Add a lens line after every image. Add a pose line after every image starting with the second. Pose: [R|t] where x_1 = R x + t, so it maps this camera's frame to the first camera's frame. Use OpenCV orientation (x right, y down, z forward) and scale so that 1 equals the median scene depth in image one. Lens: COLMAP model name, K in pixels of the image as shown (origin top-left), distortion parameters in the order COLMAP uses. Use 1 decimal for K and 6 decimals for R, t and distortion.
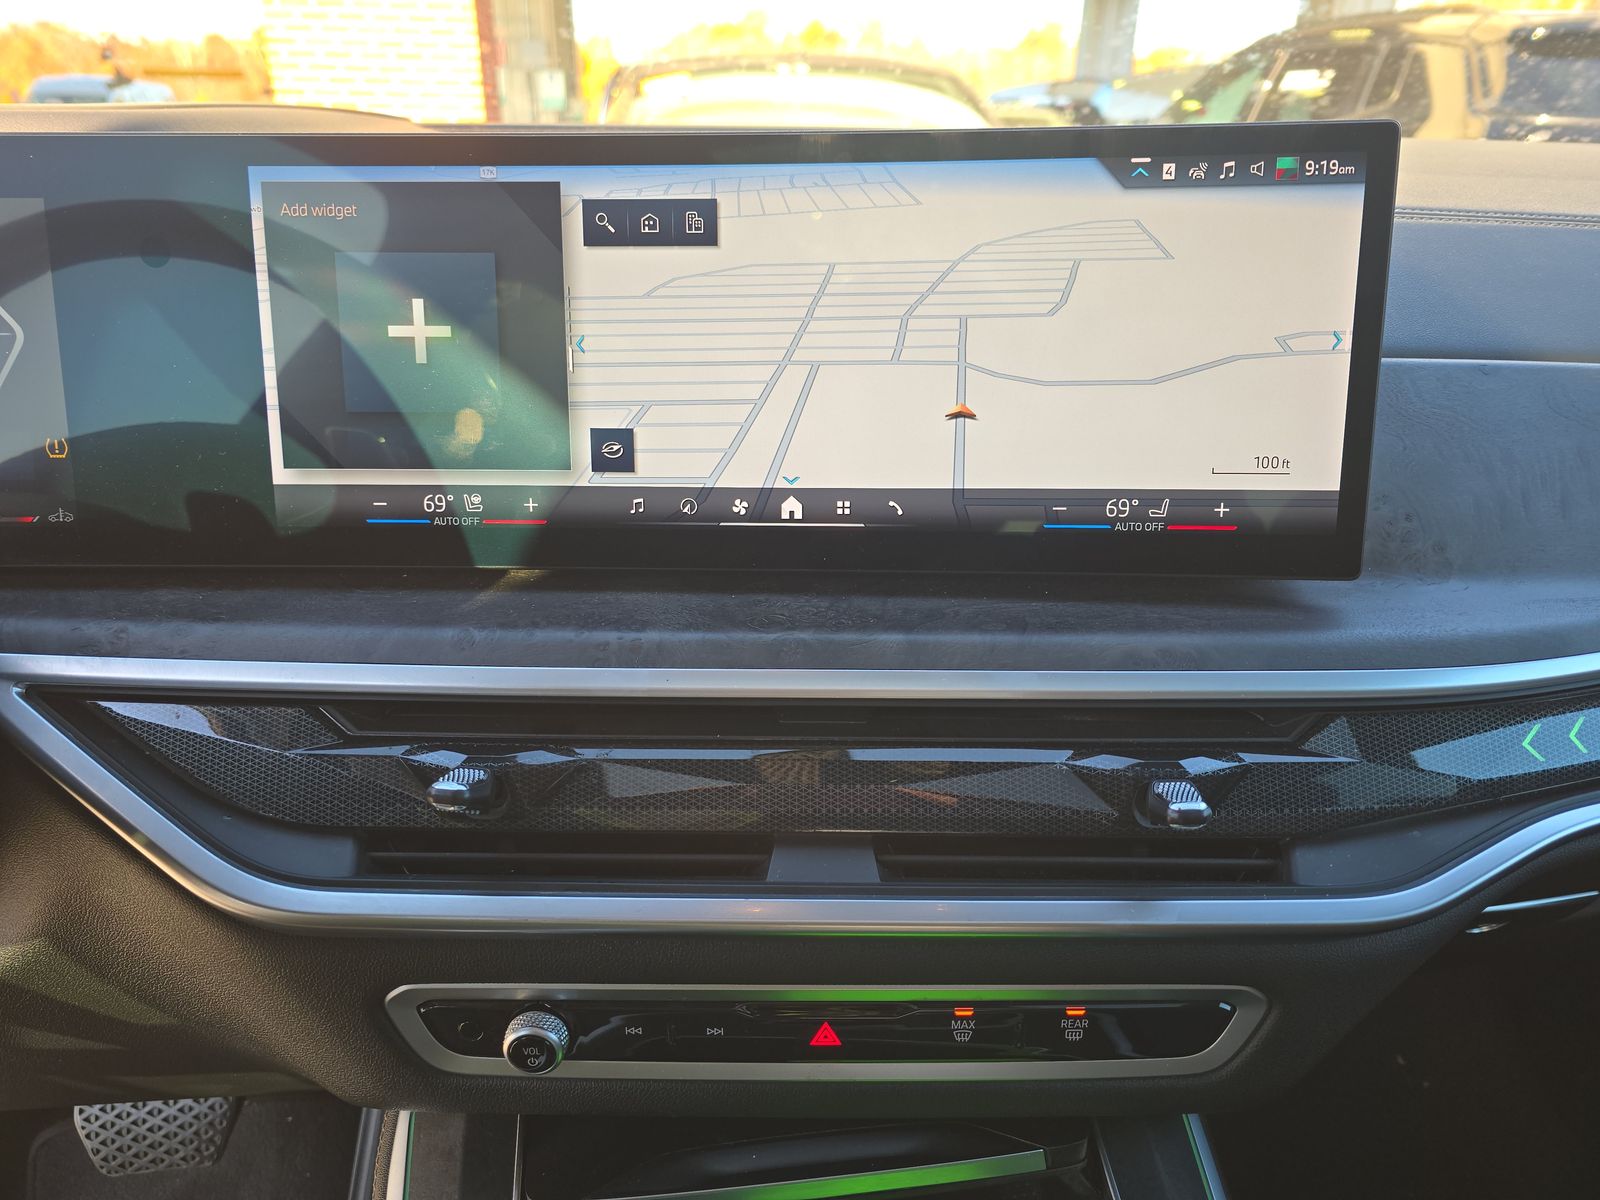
lens RADIAL K [[1065.0, 0, 802.7], [0, 1065.0, 602.3], [0, 0, 1]] dist [0.002544, -0.005108]
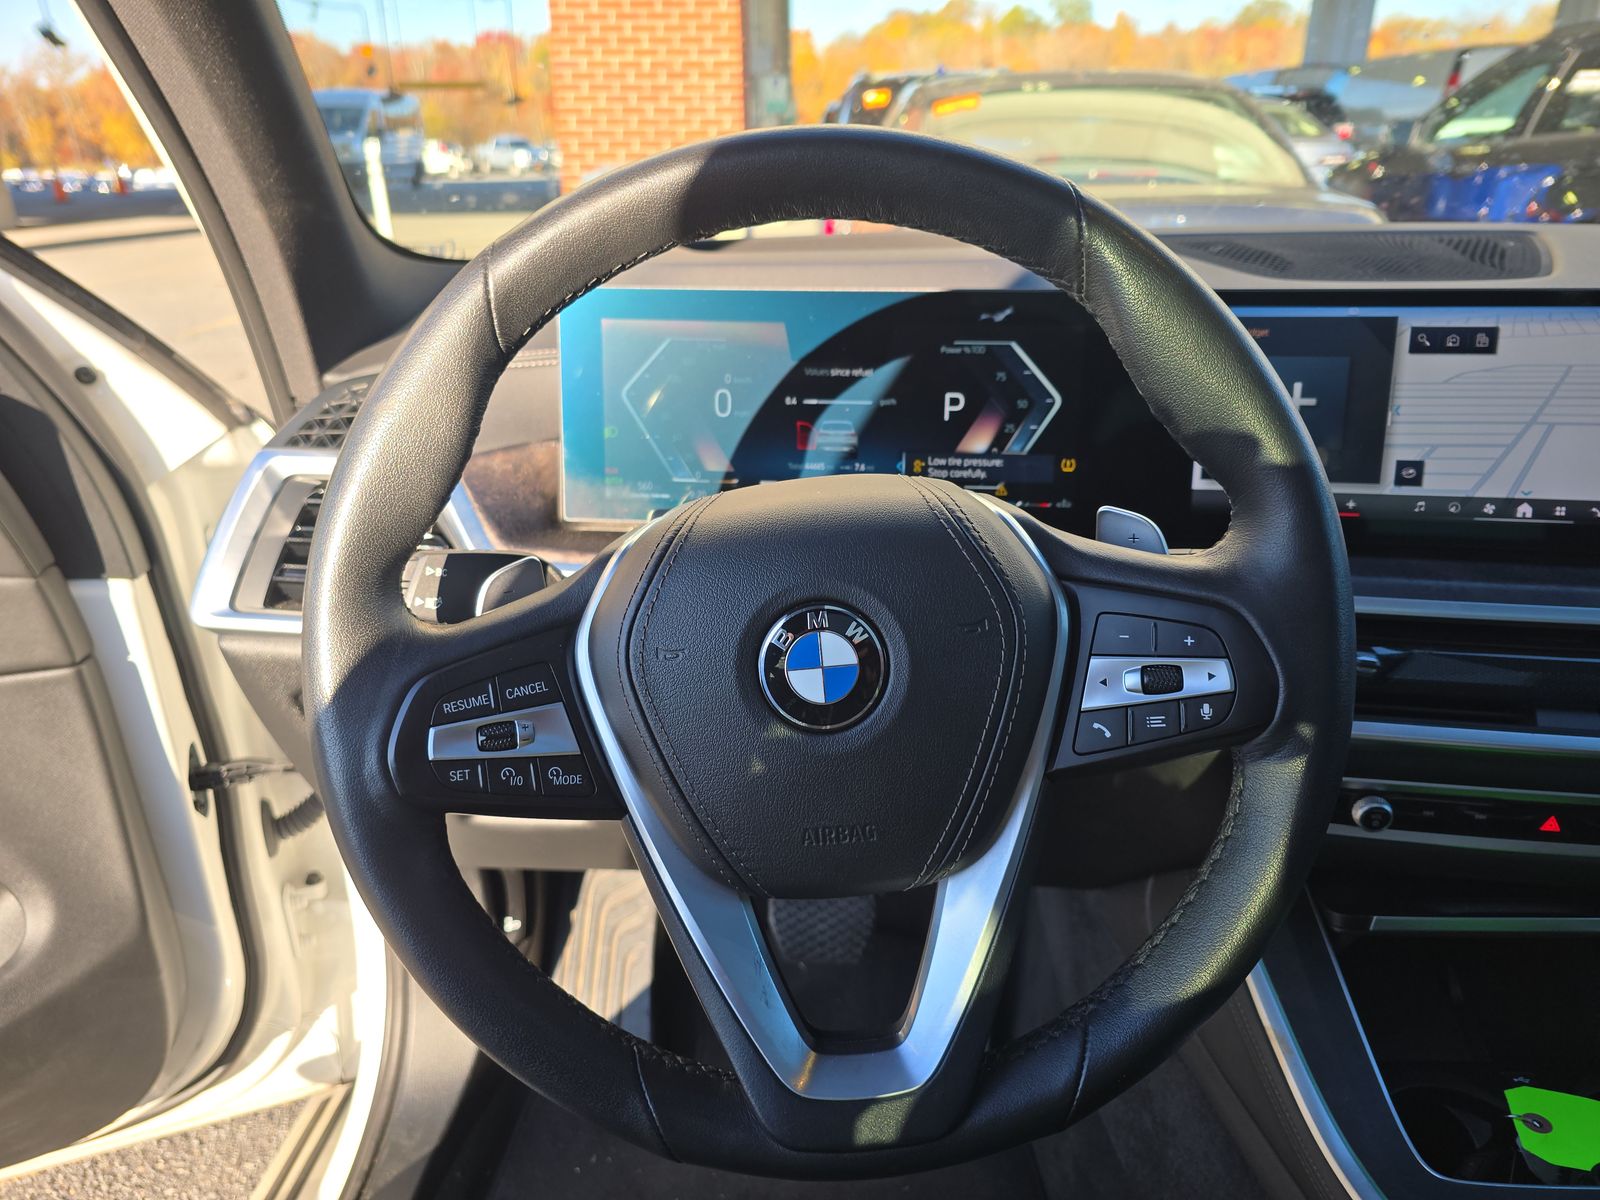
lens RADIAL K [[1065.0, 0, 796.5], [0, 1065.0, 595.6], [0, 0, 1]] dist [0.002544, -0.005108]
pose [[0.987289, 0.038397, -0.154225, -0.866894], [-0.037906, 0.999263, 0.006125, 0.076149], [0.154347, -0.000201, 0.988017, -0.806745]]
